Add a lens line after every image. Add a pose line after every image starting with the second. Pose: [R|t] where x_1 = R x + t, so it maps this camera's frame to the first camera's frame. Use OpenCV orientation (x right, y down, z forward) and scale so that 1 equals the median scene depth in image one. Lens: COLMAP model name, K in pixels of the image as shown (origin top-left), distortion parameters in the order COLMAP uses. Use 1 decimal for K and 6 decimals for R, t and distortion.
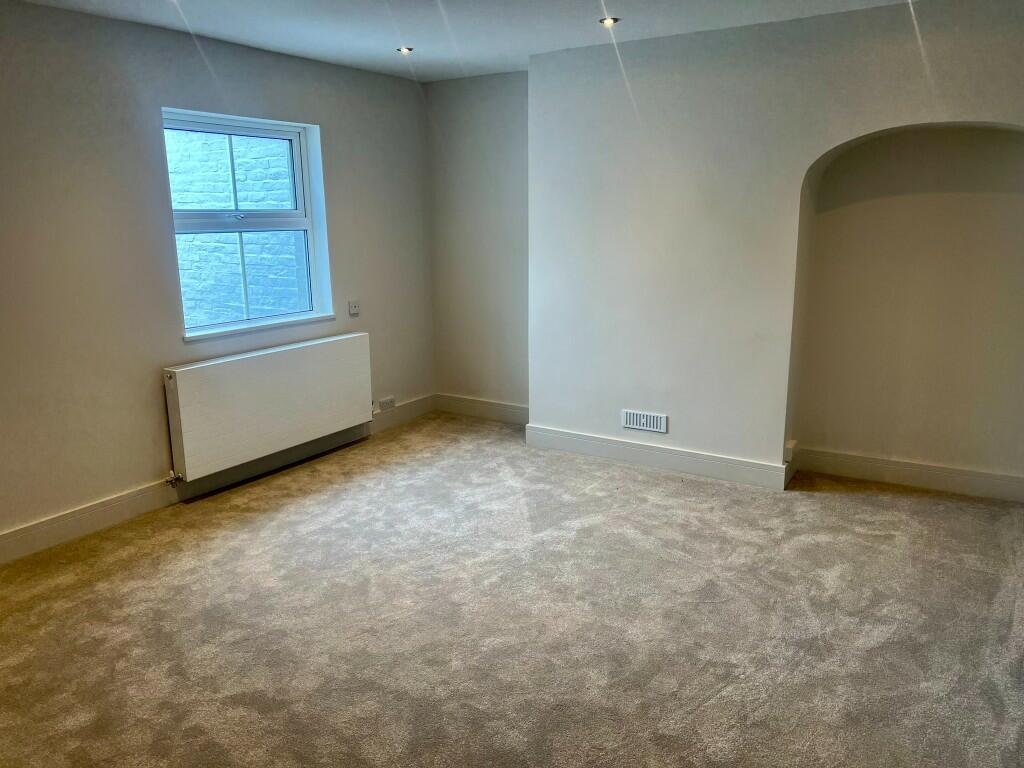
lens RADIAL K [[780.7, 0, 512.0], [0, 780.7, 384.0], [0, 0, 1]] dist [0.107242, -0.116064]
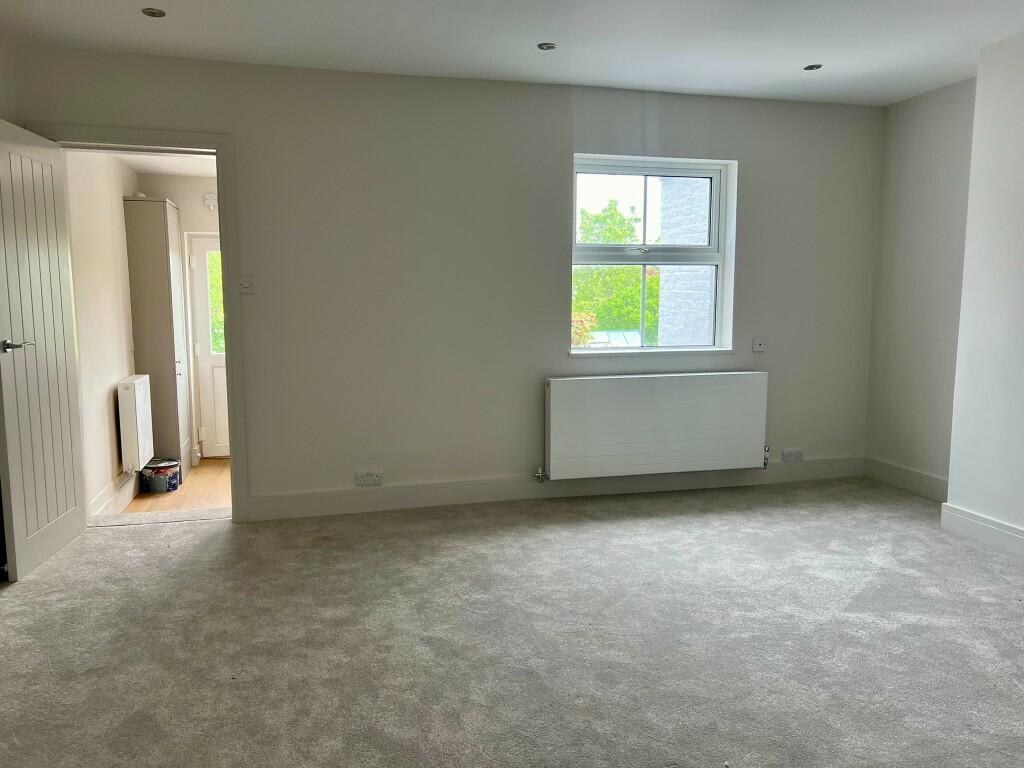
lens RADIAL K [[780.7, 0, 512.0], [0, 780.7, 384.0], [0, 0, 1]] dist [0.107242, -0.116064]
pose [[0.743844, 0.092229, -0.661959, 0.256213], [-0.156641, 0.986904, -0.038515, 0.038670], [0.649738, 0.132339, 0.748550, 0.115142]]
